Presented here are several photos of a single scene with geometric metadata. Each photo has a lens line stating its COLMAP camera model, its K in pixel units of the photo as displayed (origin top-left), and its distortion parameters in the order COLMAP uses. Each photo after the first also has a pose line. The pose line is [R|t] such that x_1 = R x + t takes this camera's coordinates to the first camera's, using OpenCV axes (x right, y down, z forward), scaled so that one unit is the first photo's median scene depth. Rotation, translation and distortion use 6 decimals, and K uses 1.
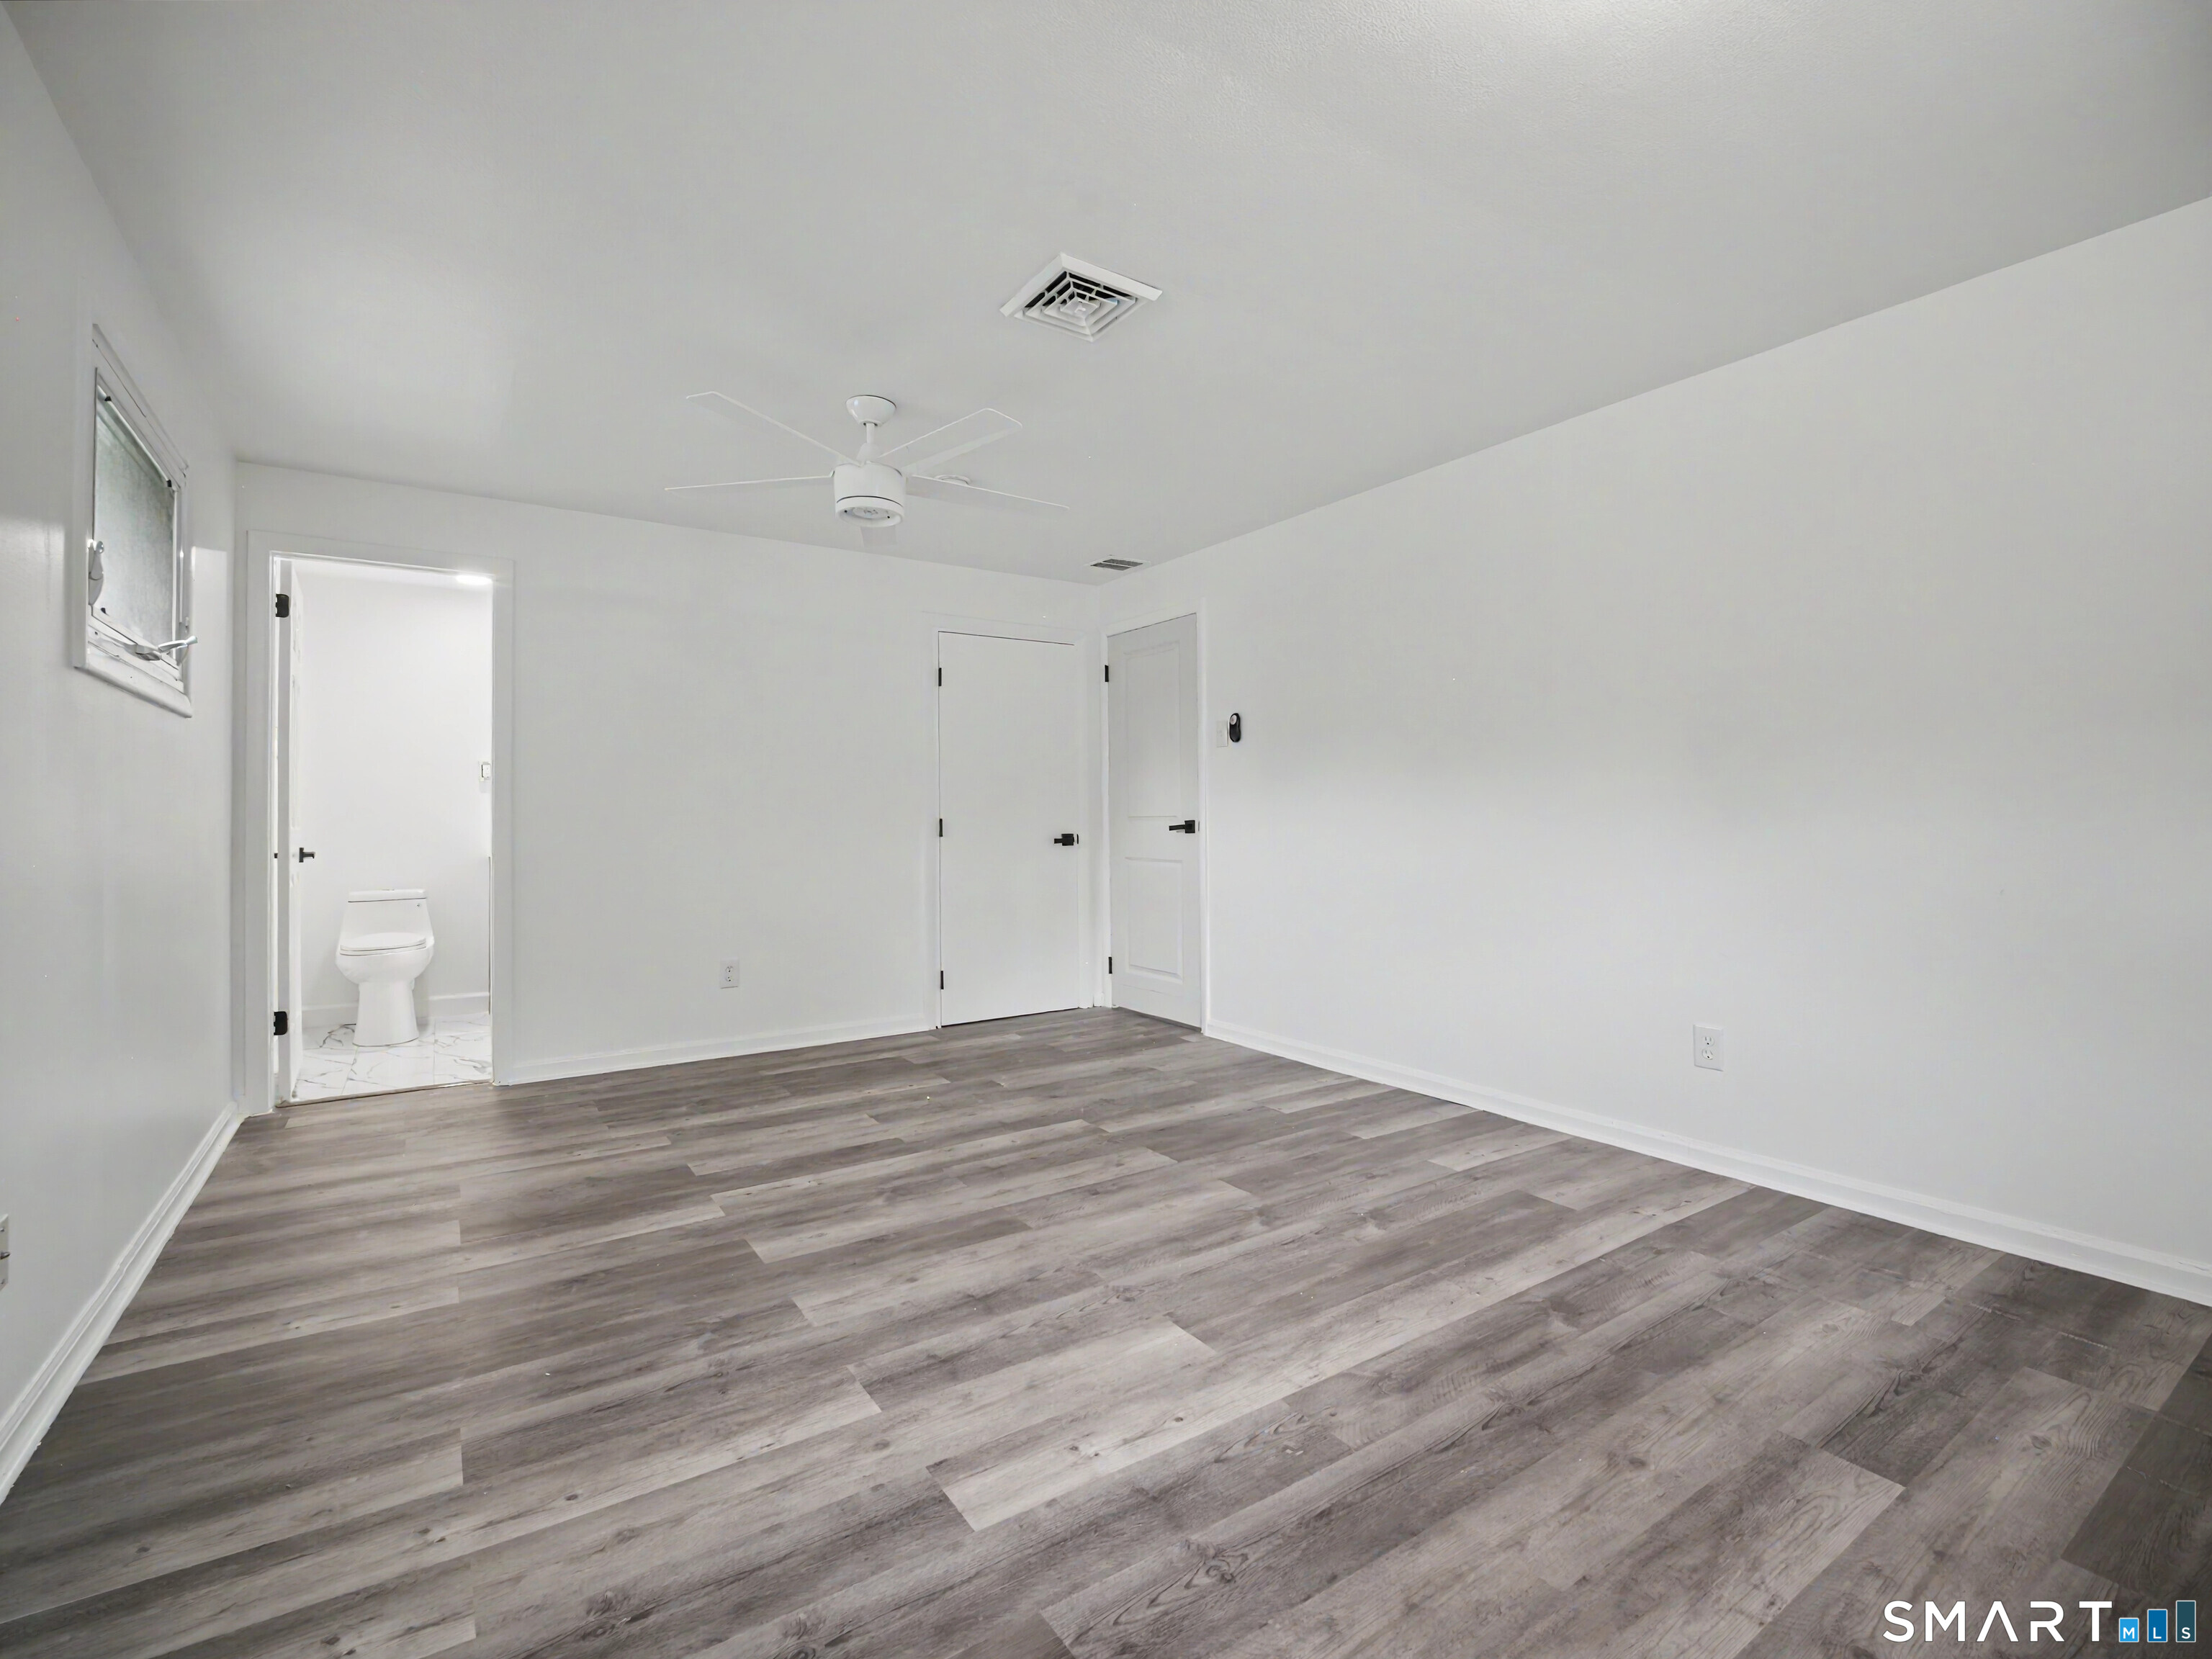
lens RADIAL K [[1007.6, 0, 1108.1], [0, 1007.6, 805.6], [0, 0, 1]] dist [-0.019879, 0.000307]
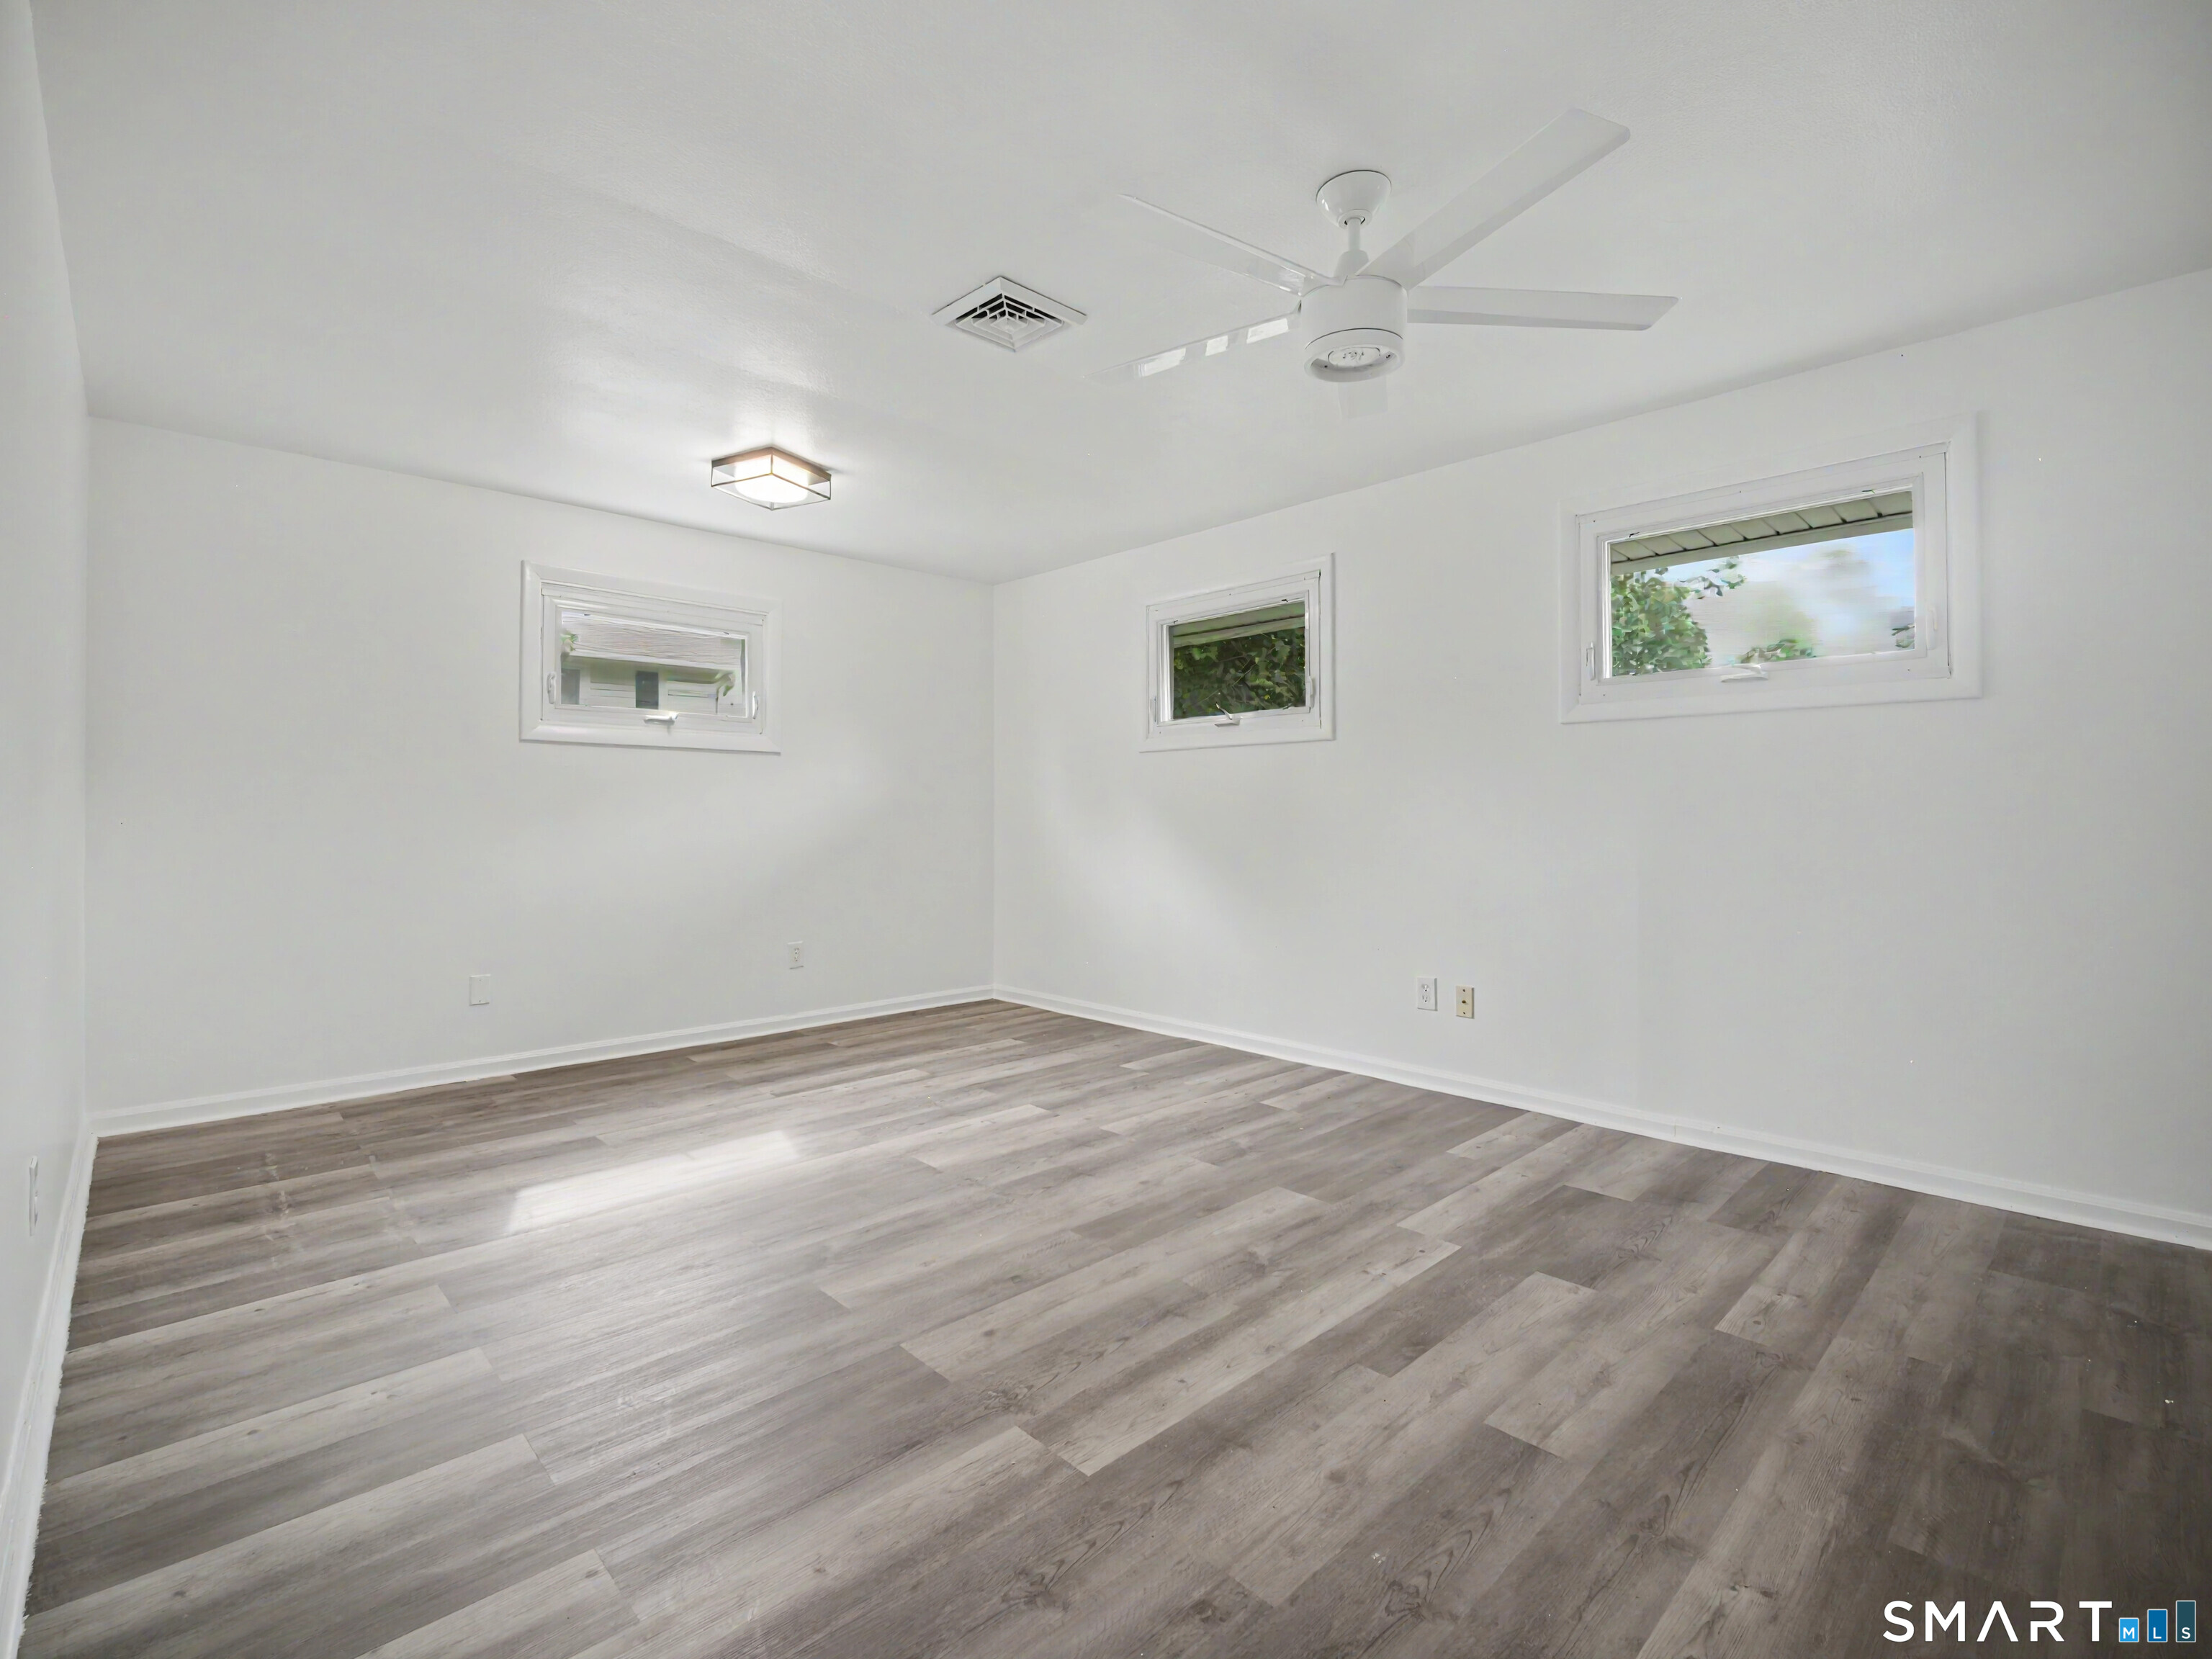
lens RADIAL K [[1007.6, 0, 1108.1], [0, 1007.6, 805.6], [0, 0, 1]] dist [-0.019879, 0.000307]
pose [[-0.985035, 0.007957, -0.172172, 0.053122], [0.011192, 0.999778, -0.017828, 0.020782], [0.171992, -0.019488, -0.984906, 1.951802]]
